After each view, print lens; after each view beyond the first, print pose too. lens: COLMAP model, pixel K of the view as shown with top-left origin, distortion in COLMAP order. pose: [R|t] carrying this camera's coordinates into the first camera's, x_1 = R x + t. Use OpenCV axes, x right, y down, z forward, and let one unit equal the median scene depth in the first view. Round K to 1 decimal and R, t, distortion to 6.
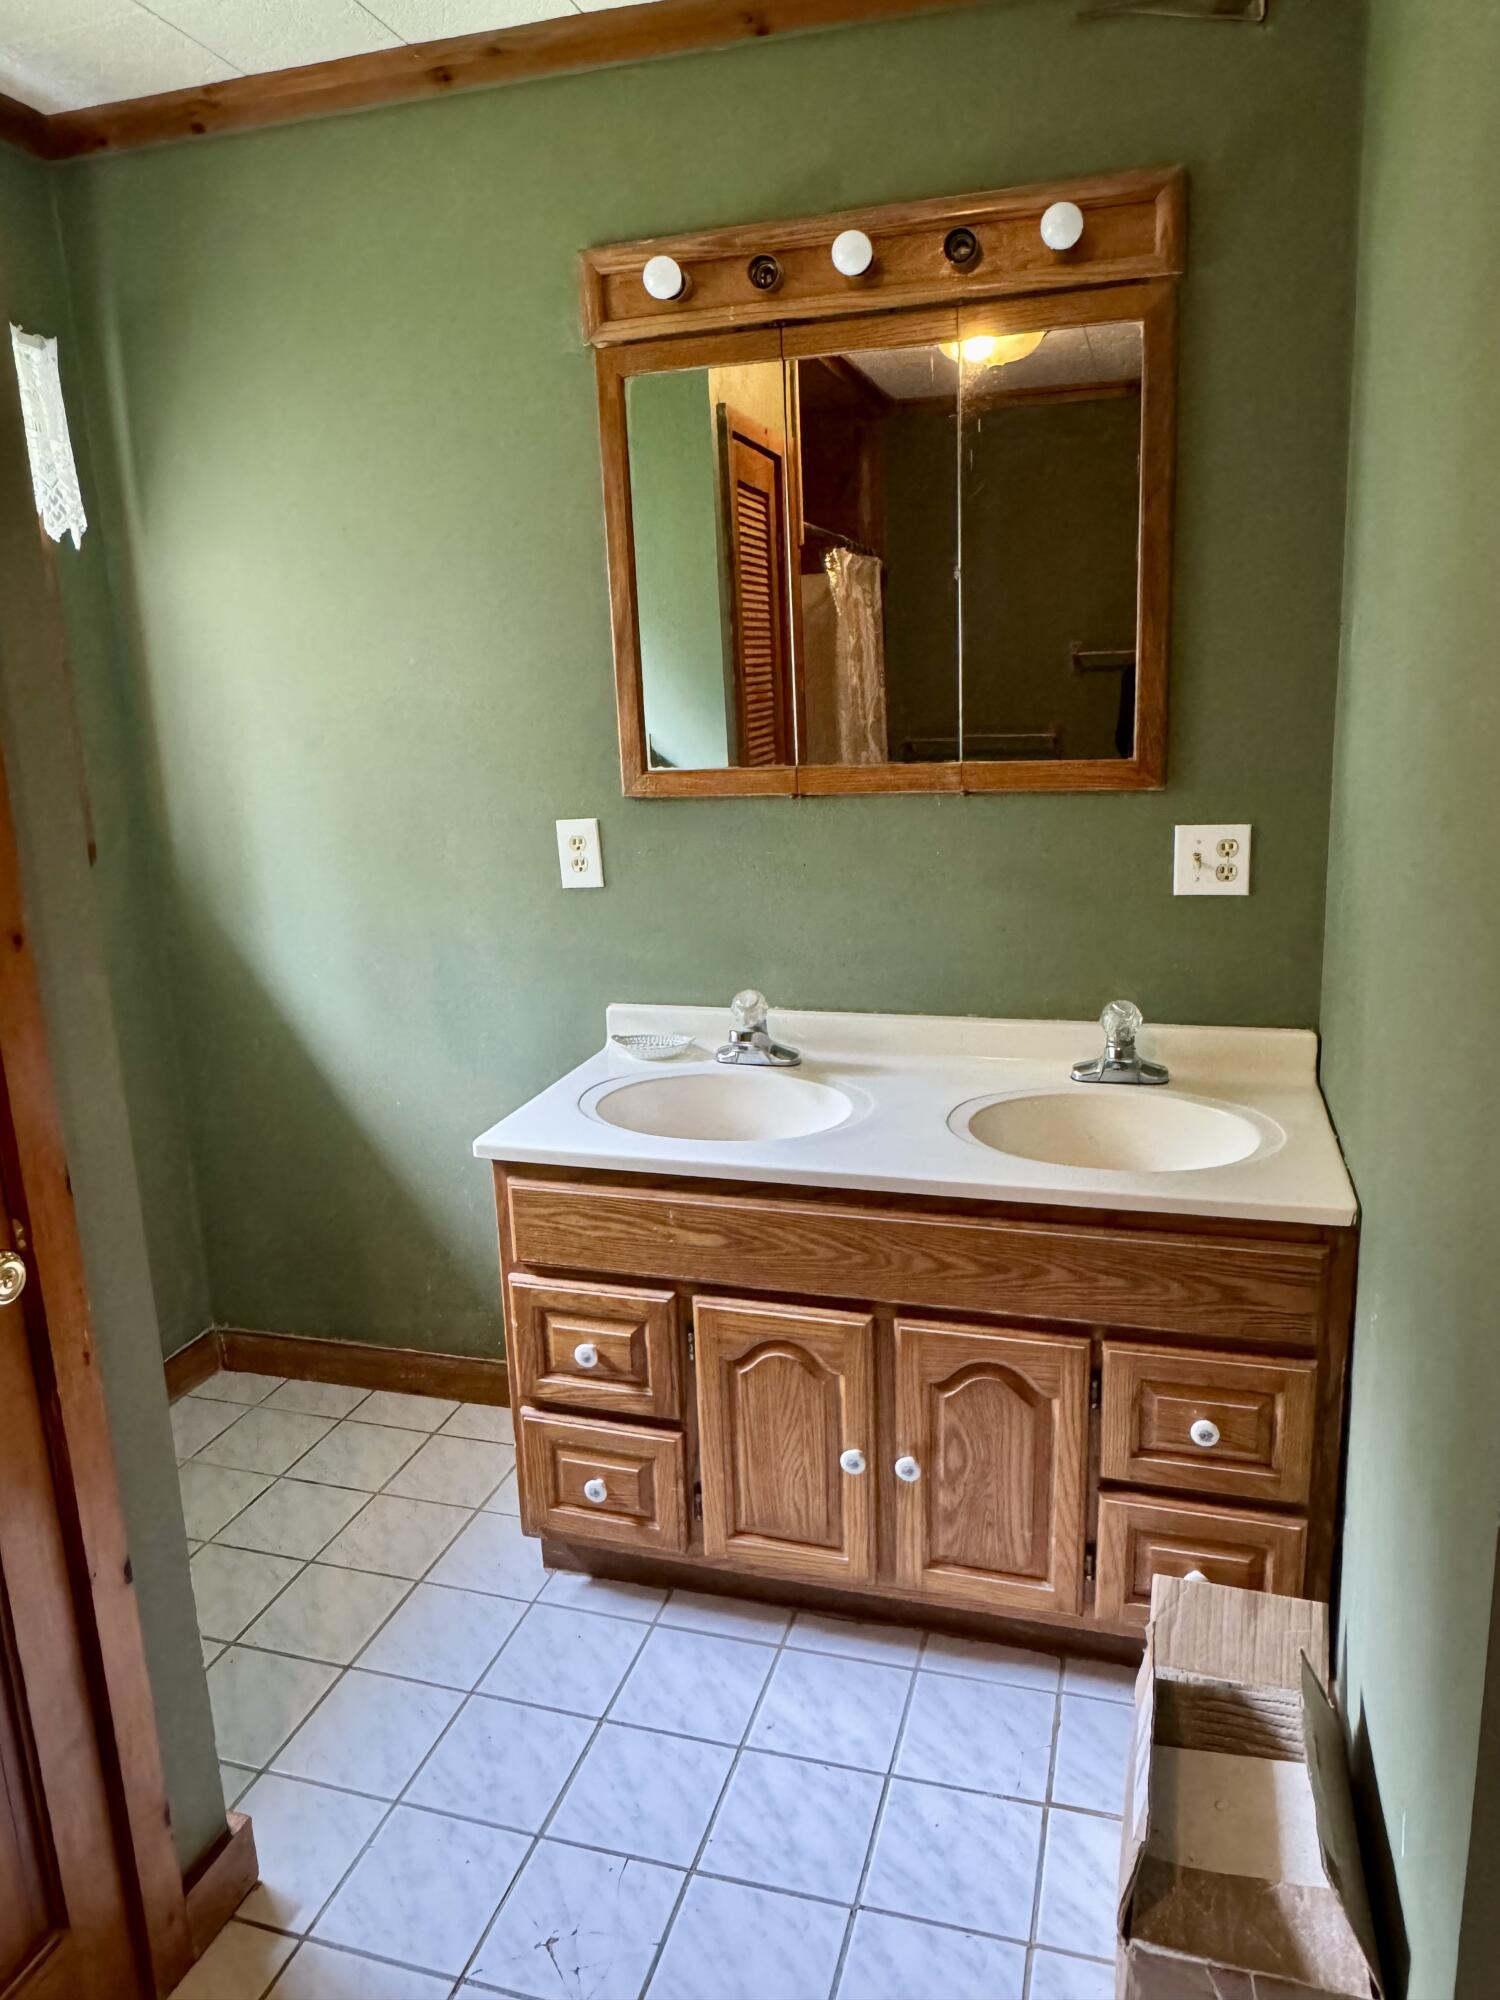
lens RADIAL K [[1378.7, 0, 748.7], [0, 1378.7, 1000.6], [0, 0, 1]] dist [-0.004403, -0.002712]
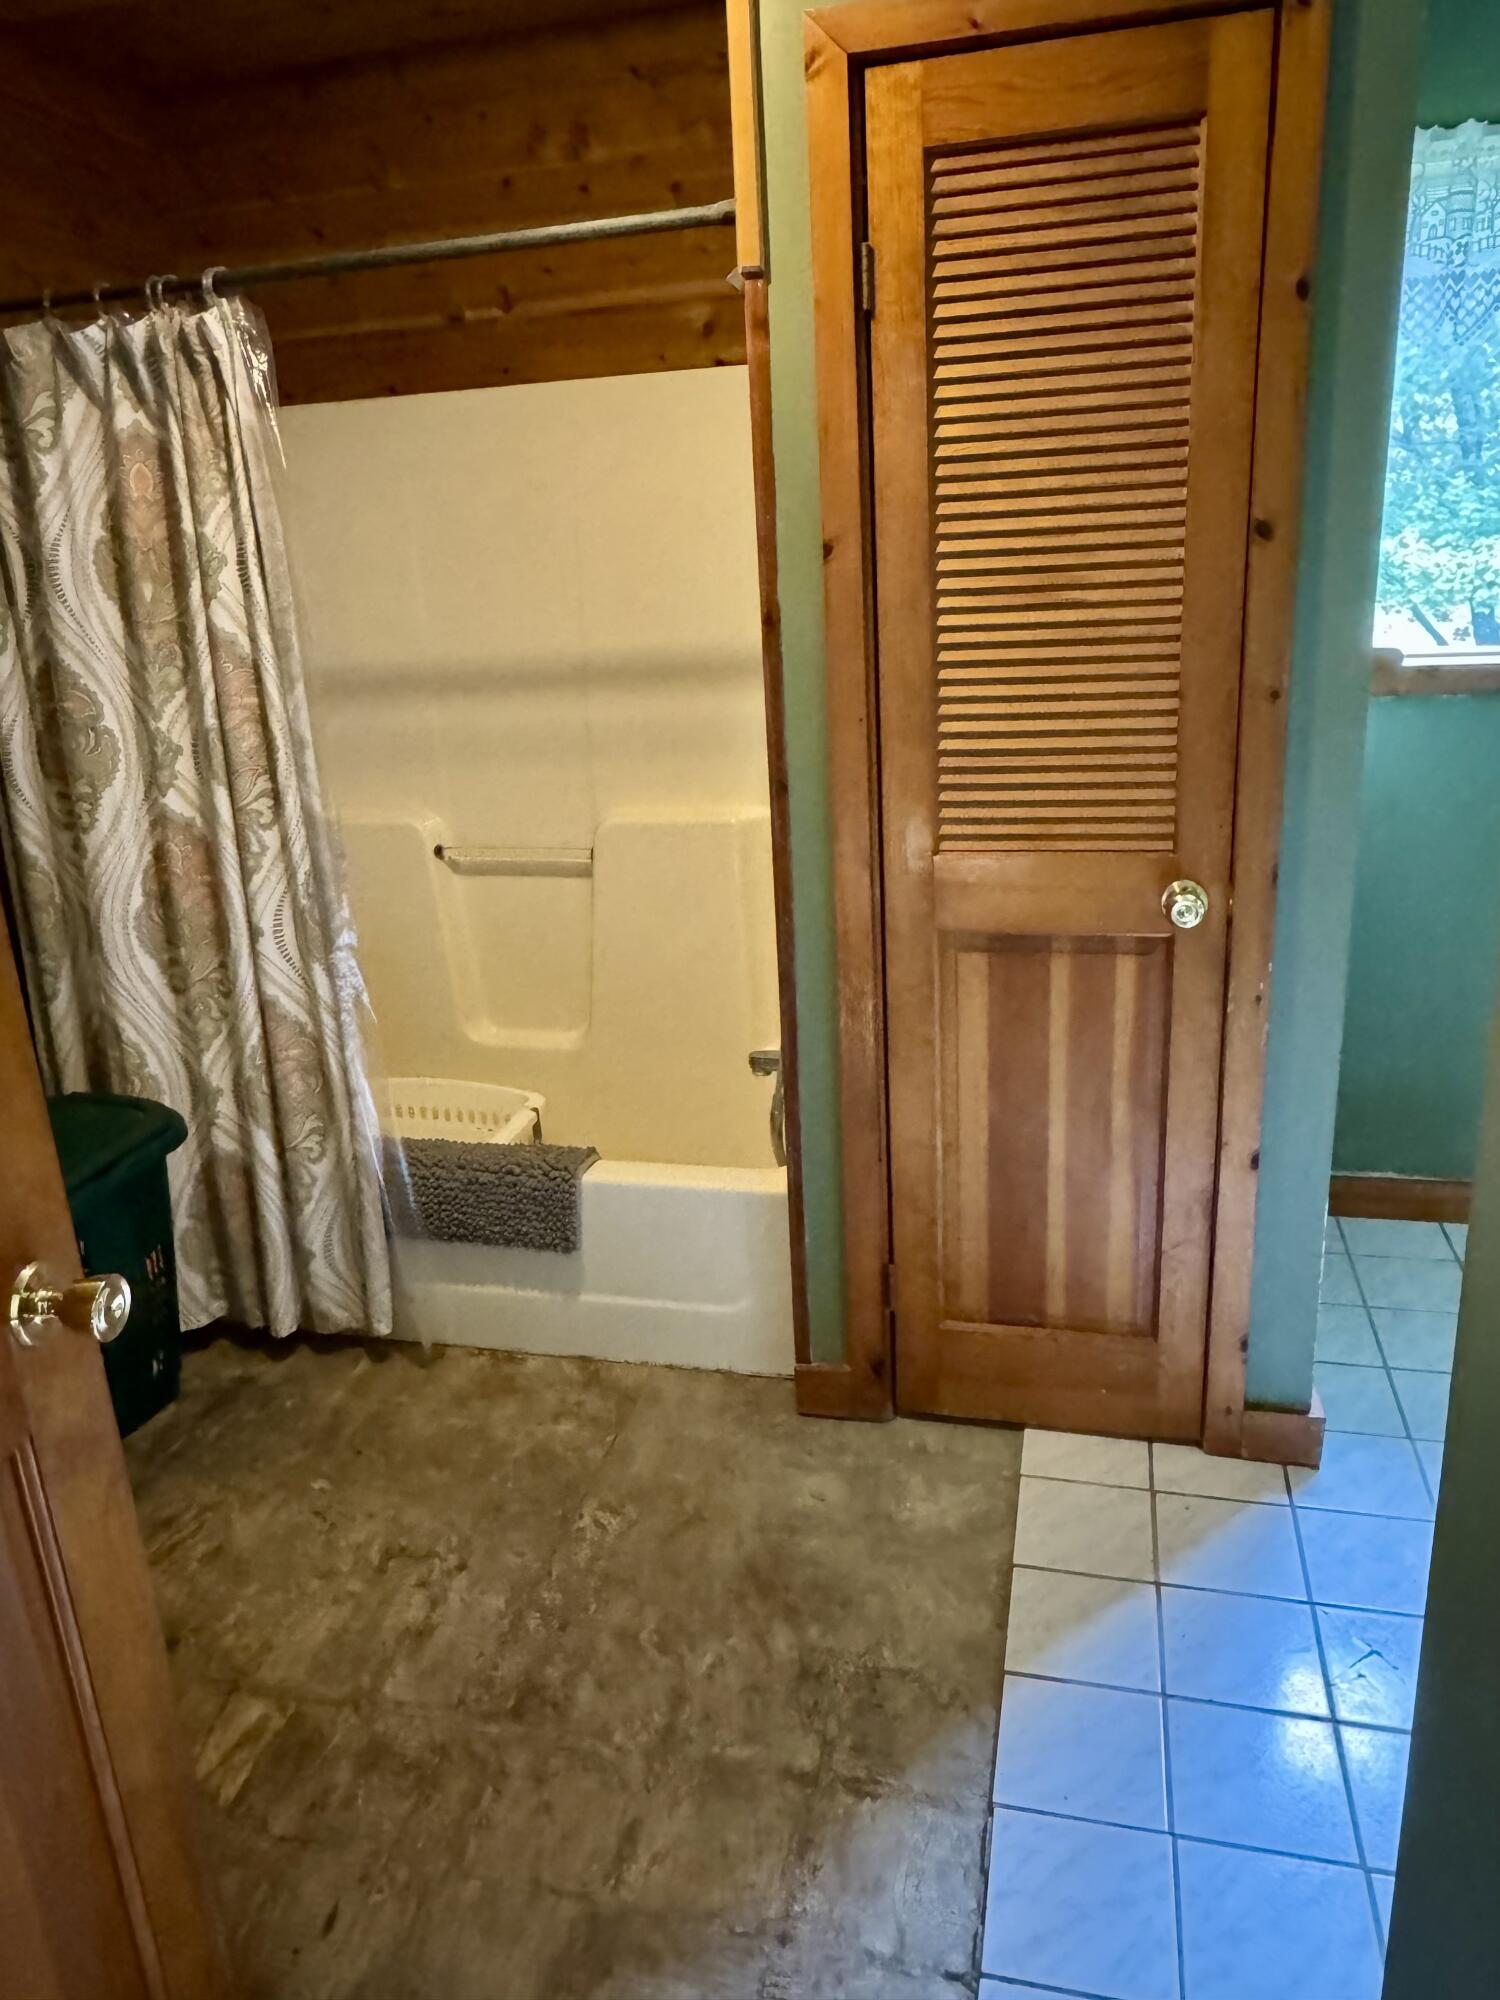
lens RADIAL K [[1378.7, 0, 747.9], [0, 1378.7, 996.3], [0, 0, 1]] dist [-0.004403, -0.002712]
pose [[0.048724, 0.327053, -0.943749, 0.774477], [-0.175421, 0.932986, 0.314267, -0.091565], [0.983287, 0.150241, 0.102830, 0.311777]]
